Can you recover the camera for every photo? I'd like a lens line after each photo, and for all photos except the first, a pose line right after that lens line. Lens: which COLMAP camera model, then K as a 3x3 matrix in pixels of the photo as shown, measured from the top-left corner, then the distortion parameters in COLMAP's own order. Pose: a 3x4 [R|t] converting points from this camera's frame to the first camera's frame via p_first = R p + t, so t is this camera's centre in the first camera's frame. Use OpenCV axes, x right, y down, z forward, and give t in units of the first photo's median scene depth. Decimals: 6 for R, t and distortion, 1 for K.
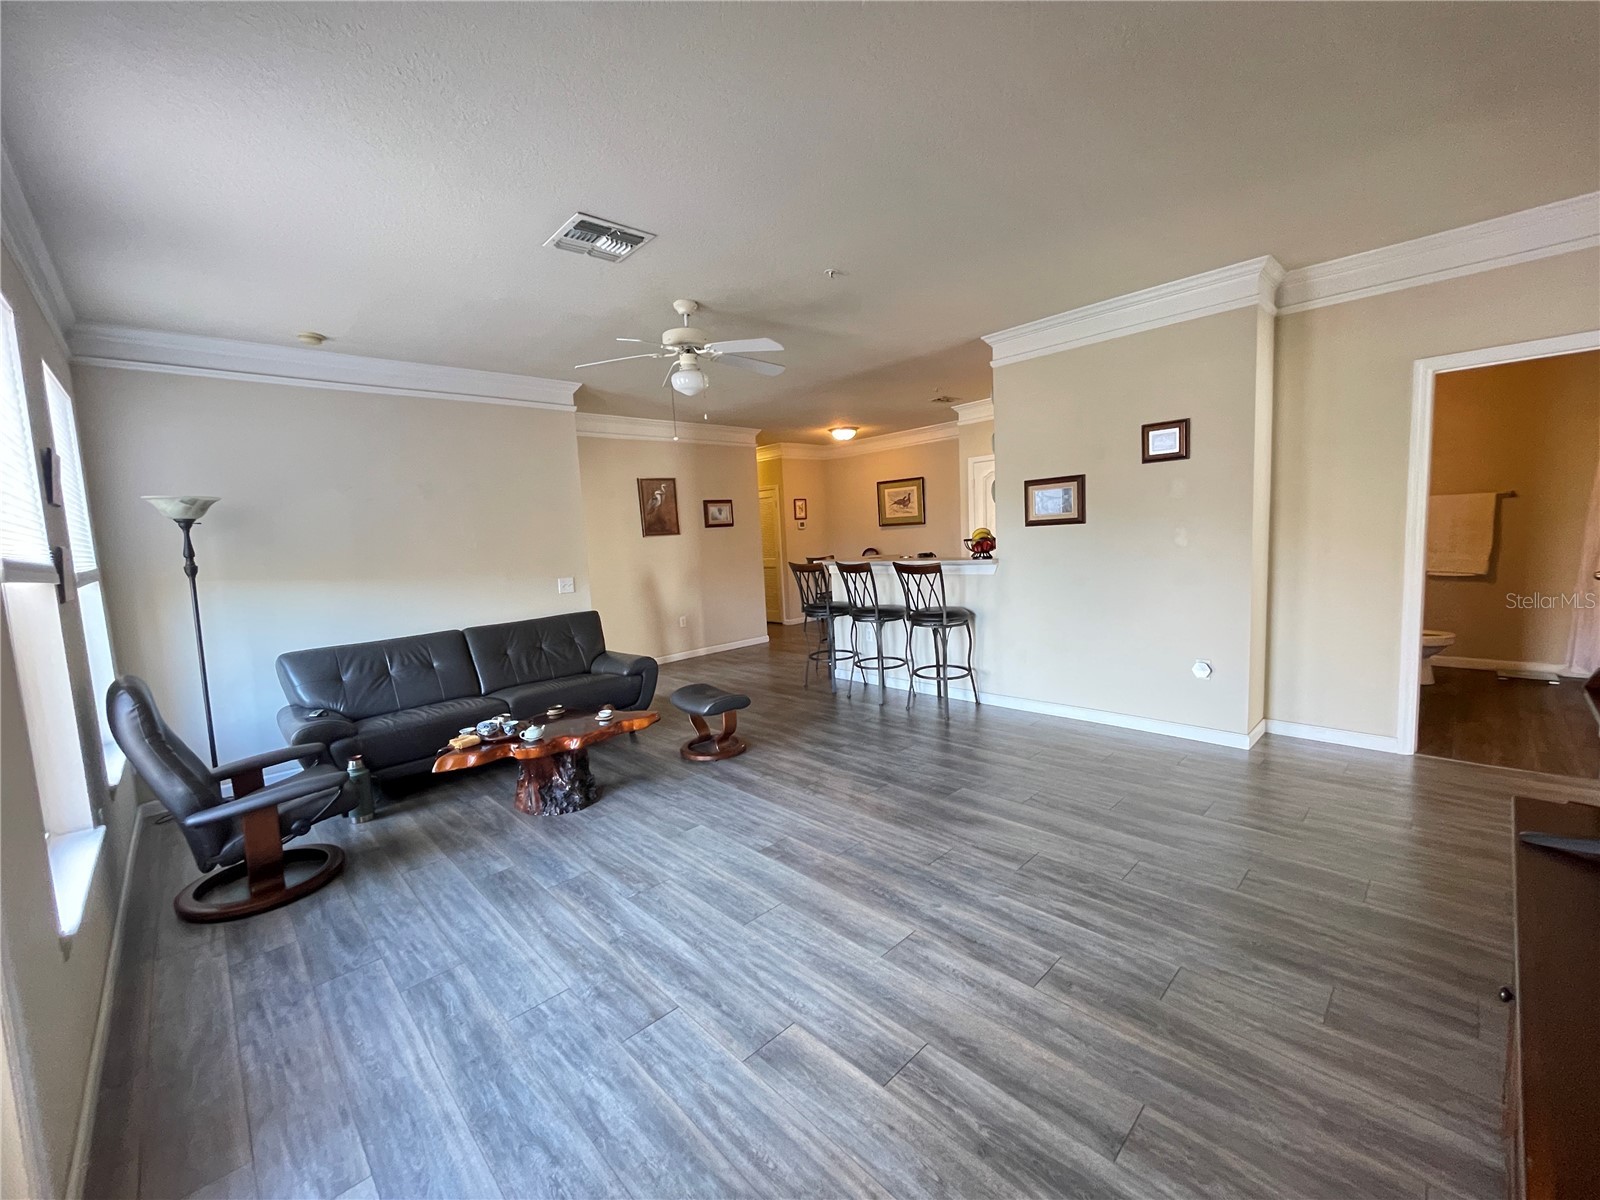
lens RADIAL K [[649.8, 0, 798.2], [0, 649.8, 595.7], [0, 0, 1]] dist [-0.000181, -0.000007]
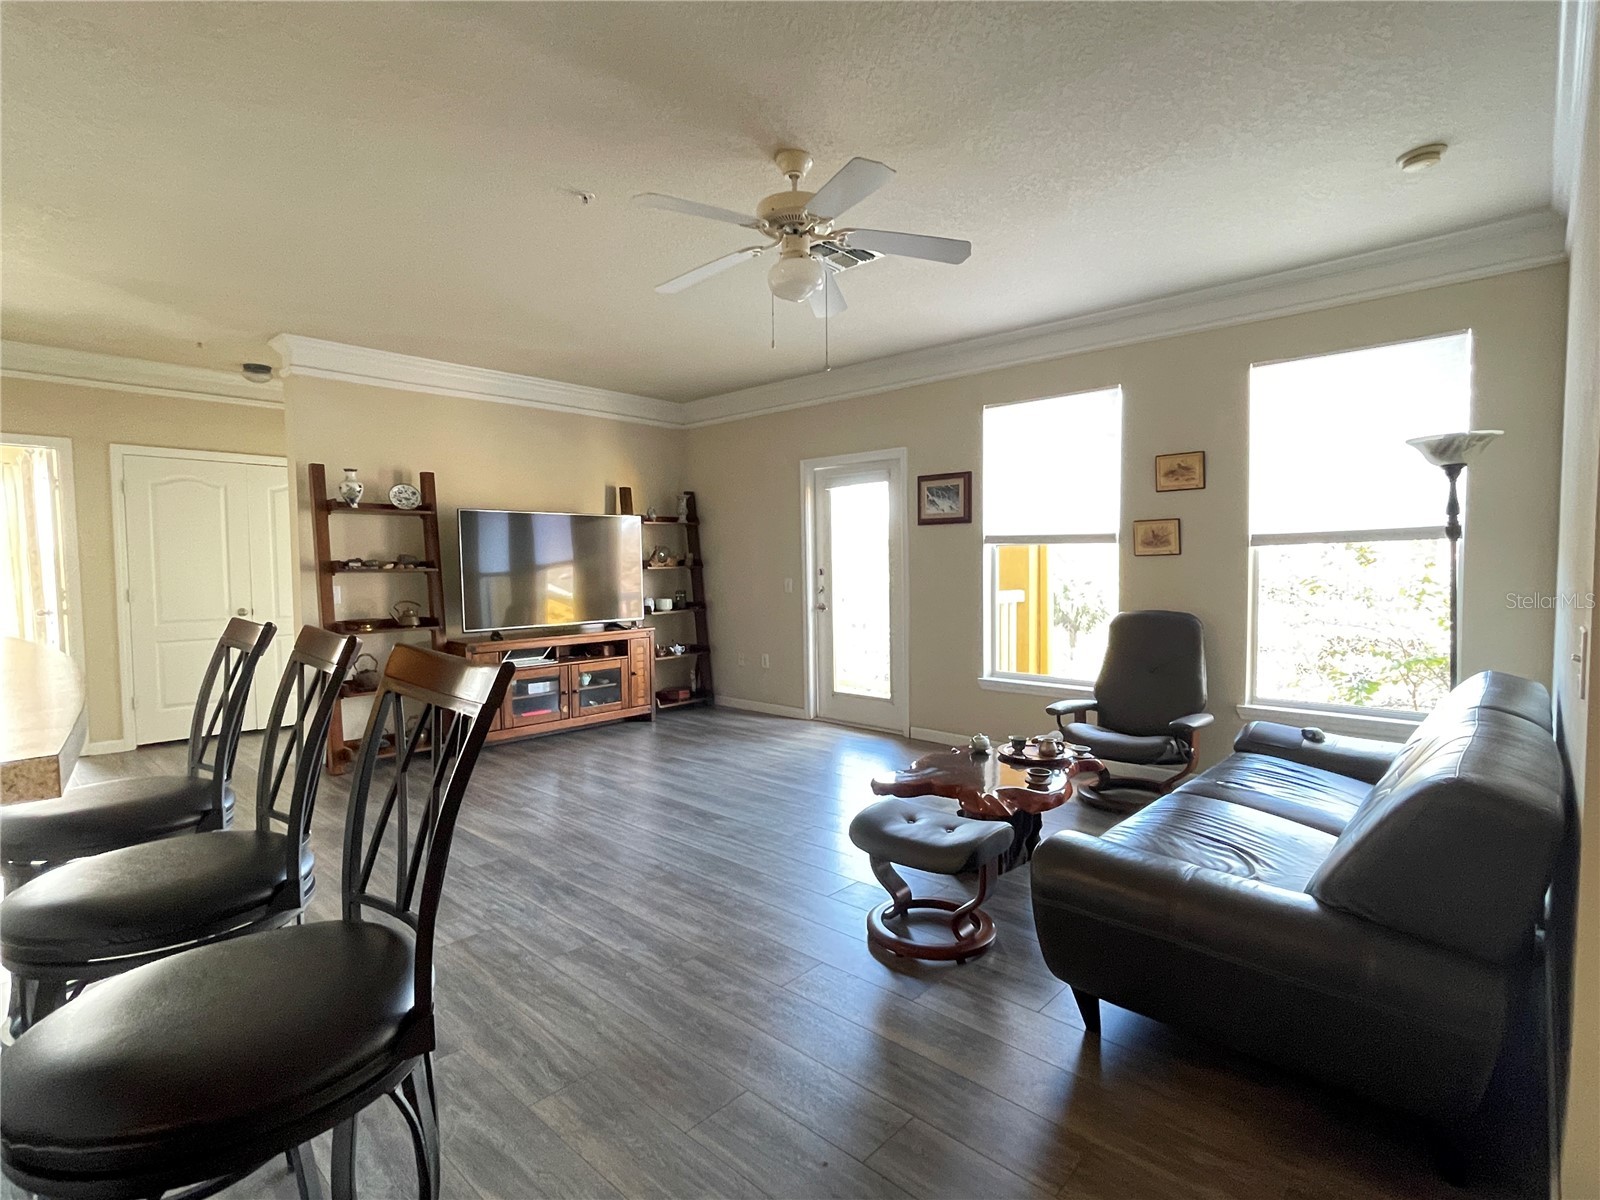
lens RADIAL K [[793.1, 0, 801.2], [0, 793.1, 602.6], [0, 0, 1]] dist [0.005213, 0.001155]
pose [[-0.995360, 0.076034, -0.058961, -0.104863], [0.066235, 0.985956, 0.153311, -0.132647], [0.069789, 0.148694, -0.986418, 1.771886]]
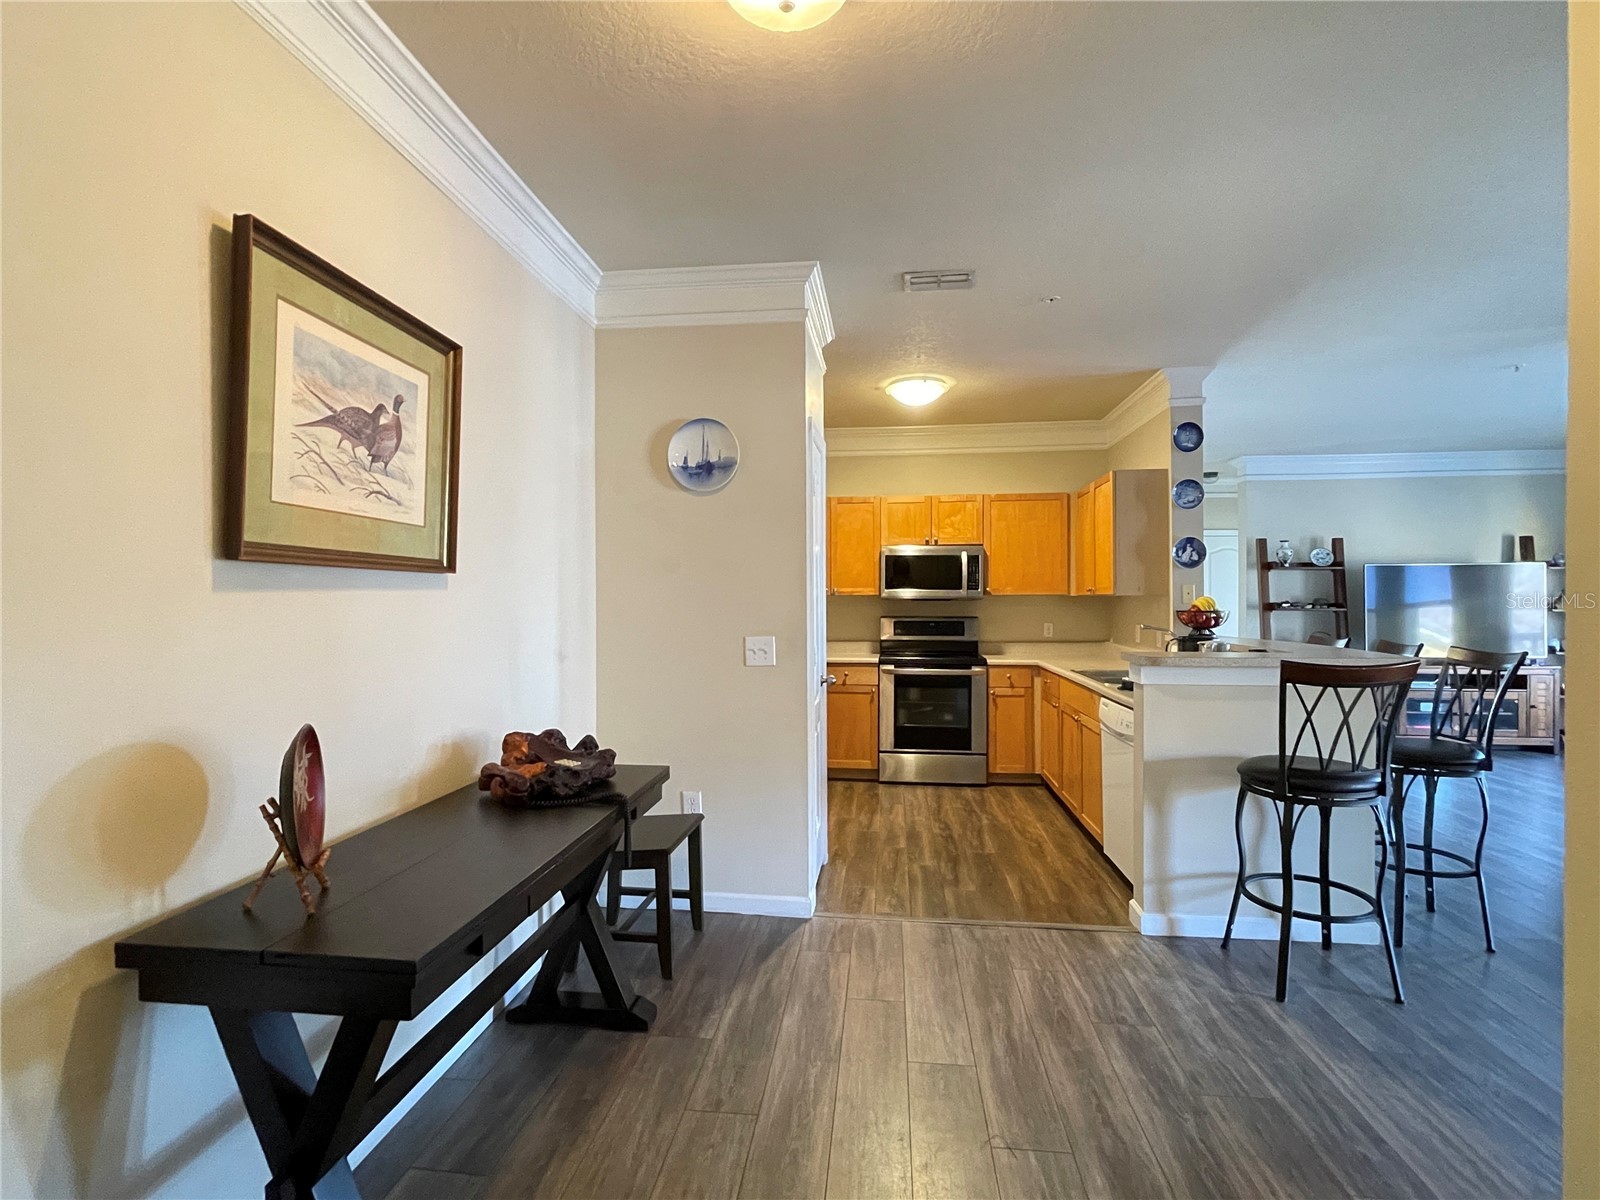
lens RADIAL K [[793.1, 0, 801.3], [0, 793.1, 601.6], [0, 0, 1]] dist [0.005213, 0.001155]
pose [[-0.644690, 0.059155, 0.762152, -0.151357], [0.116527, 0.992955, 0.021499, -0.203734], [-0.755511, 0.102671, -0.647041, 2.349268]]
